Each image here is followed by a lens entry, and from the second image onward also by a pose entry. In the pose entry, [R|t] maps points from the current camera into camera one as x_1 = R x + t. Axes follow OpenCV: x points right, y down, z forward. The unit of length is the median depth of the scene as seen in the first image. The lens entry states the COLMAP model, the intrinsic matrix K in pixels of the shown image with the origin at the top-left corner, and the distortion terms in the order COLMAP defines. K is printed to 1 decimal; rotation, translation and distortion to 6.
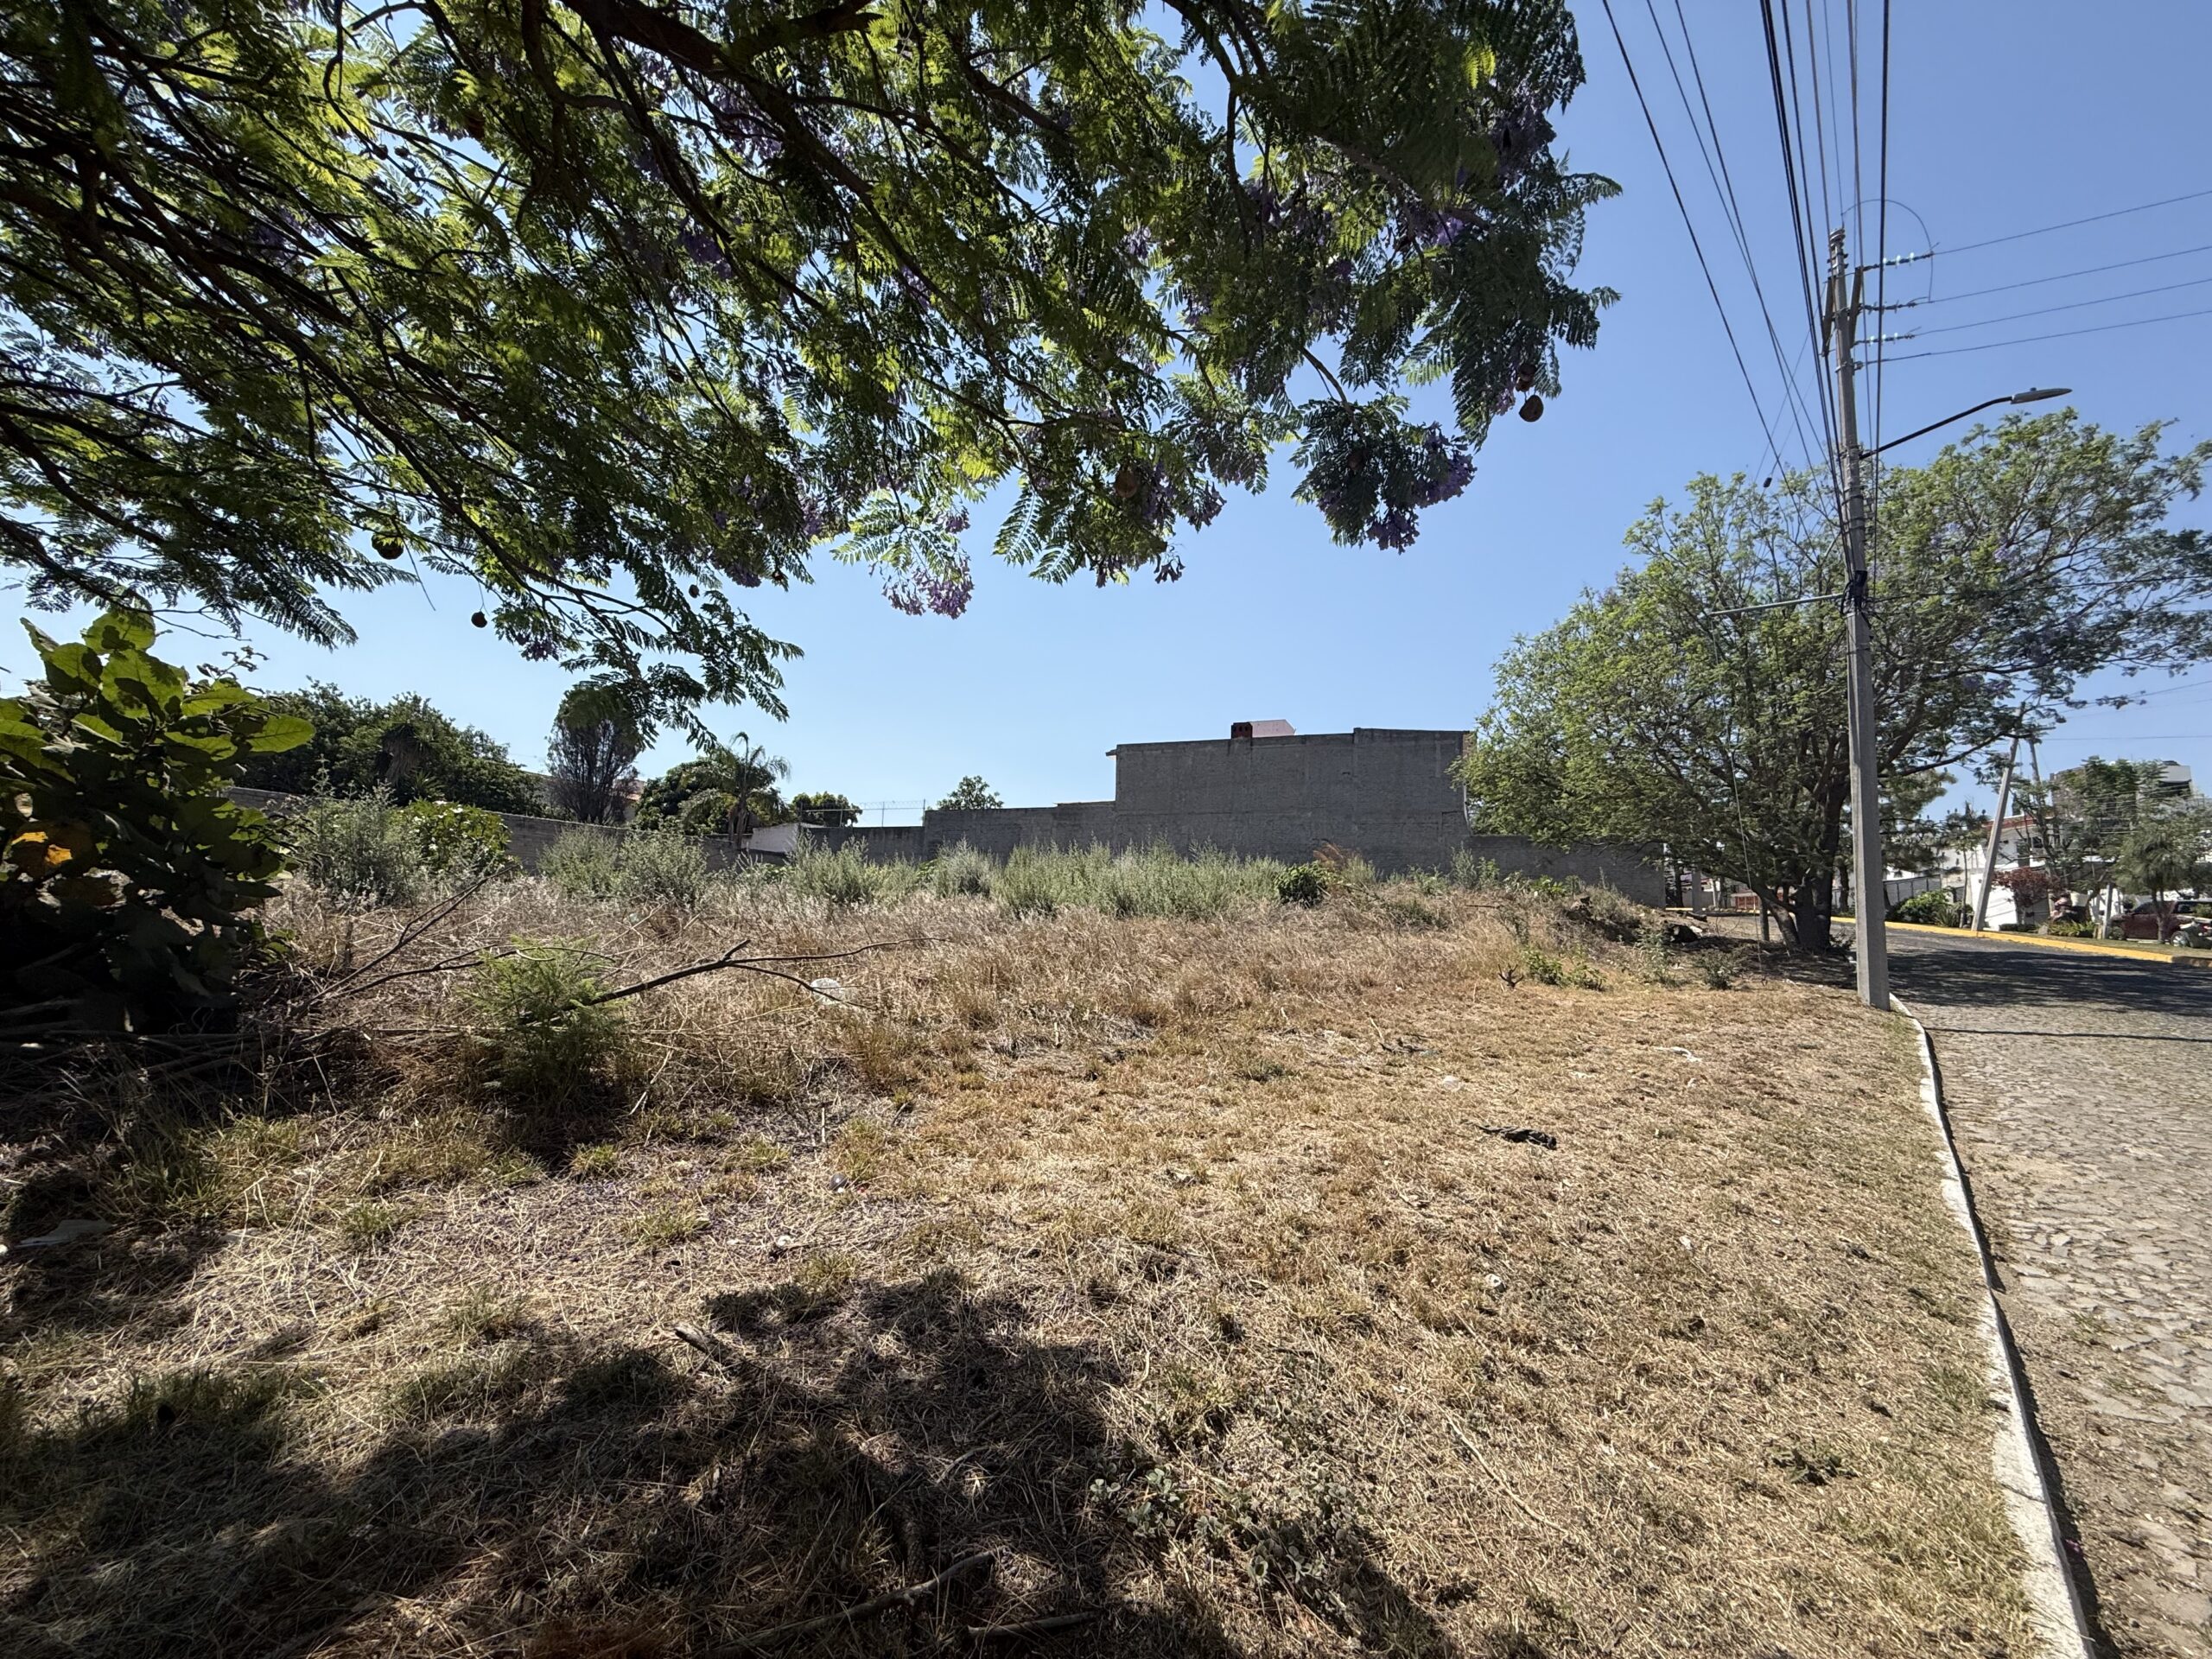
lens RADIAL K [[880.3, 0, 1106.0], [0, 880.3, 829.5], [0, 0, 1]] dist [-0.001825, 0.002882]
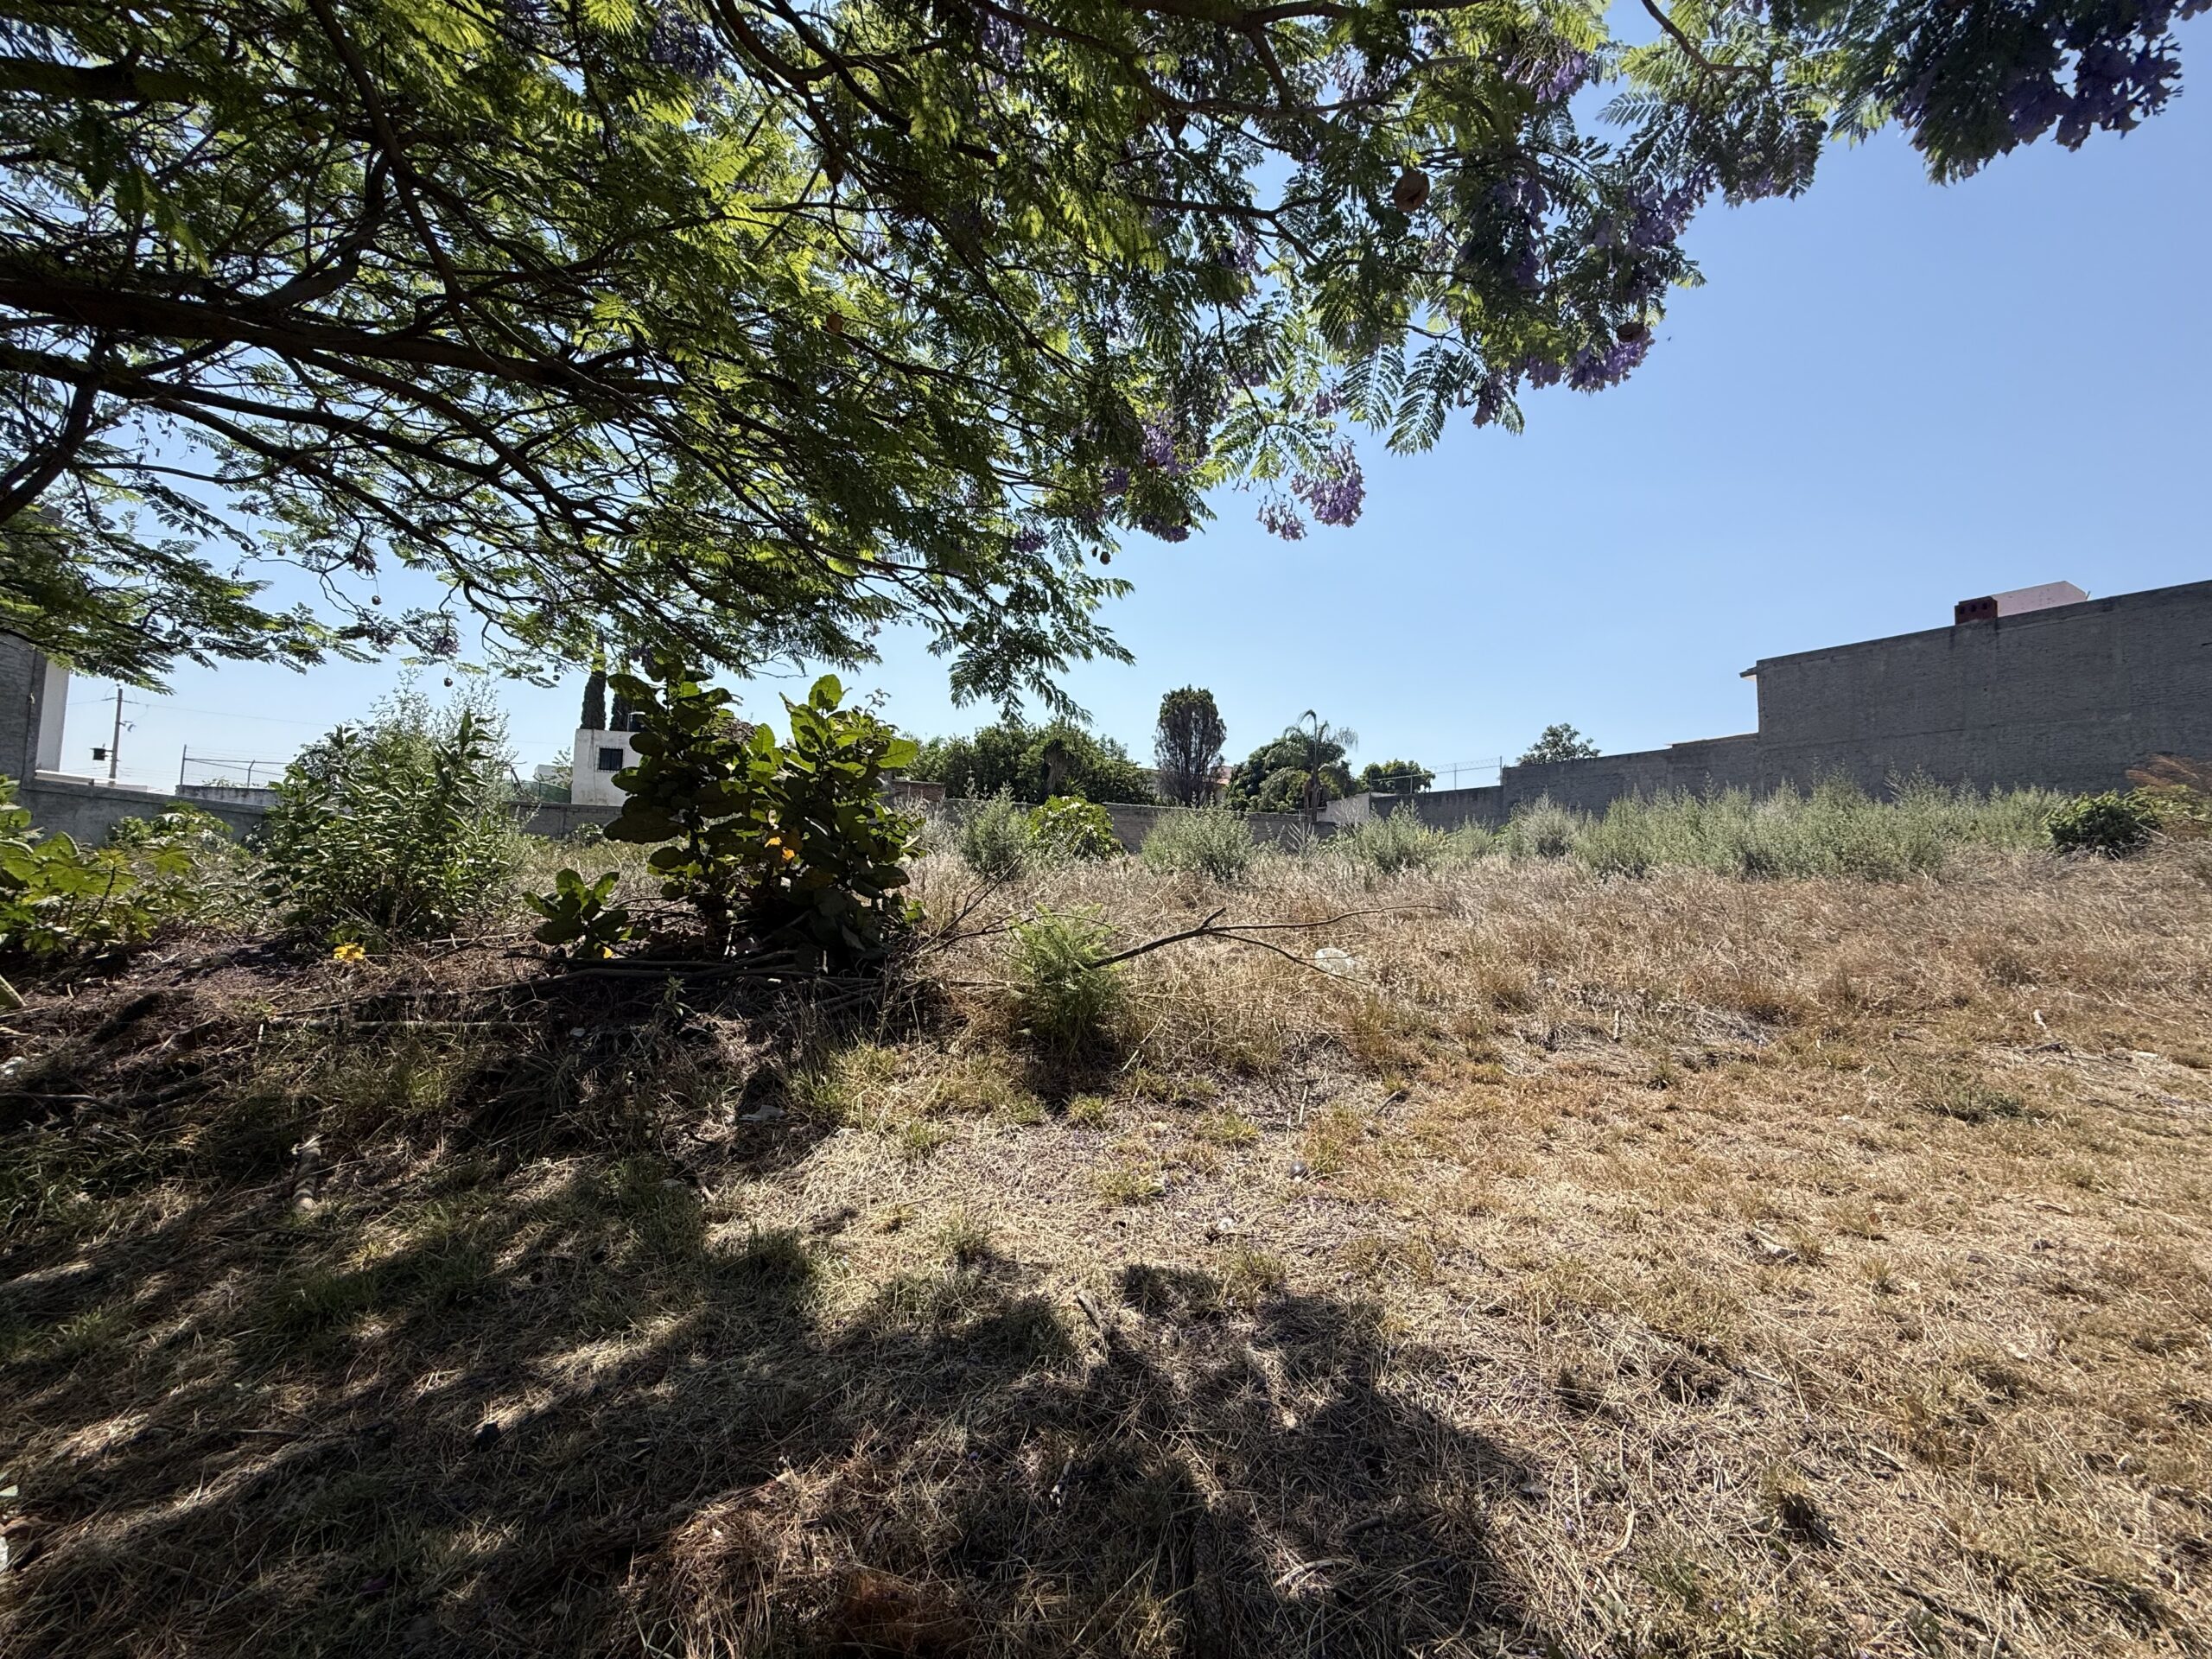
lens RADIAL K [[879.5, 0, 1106.0], [0, 879.5, 829.5], [0, 0, 1]] dist [0.003282, -0.000559]
pose [[0.800562, -0.055248, -0.596698, 0.066853], [0.076283, 0.997036, 0.010030, 0.012779], [0.594375, -0.053548, 0.802403, 0.100559]]
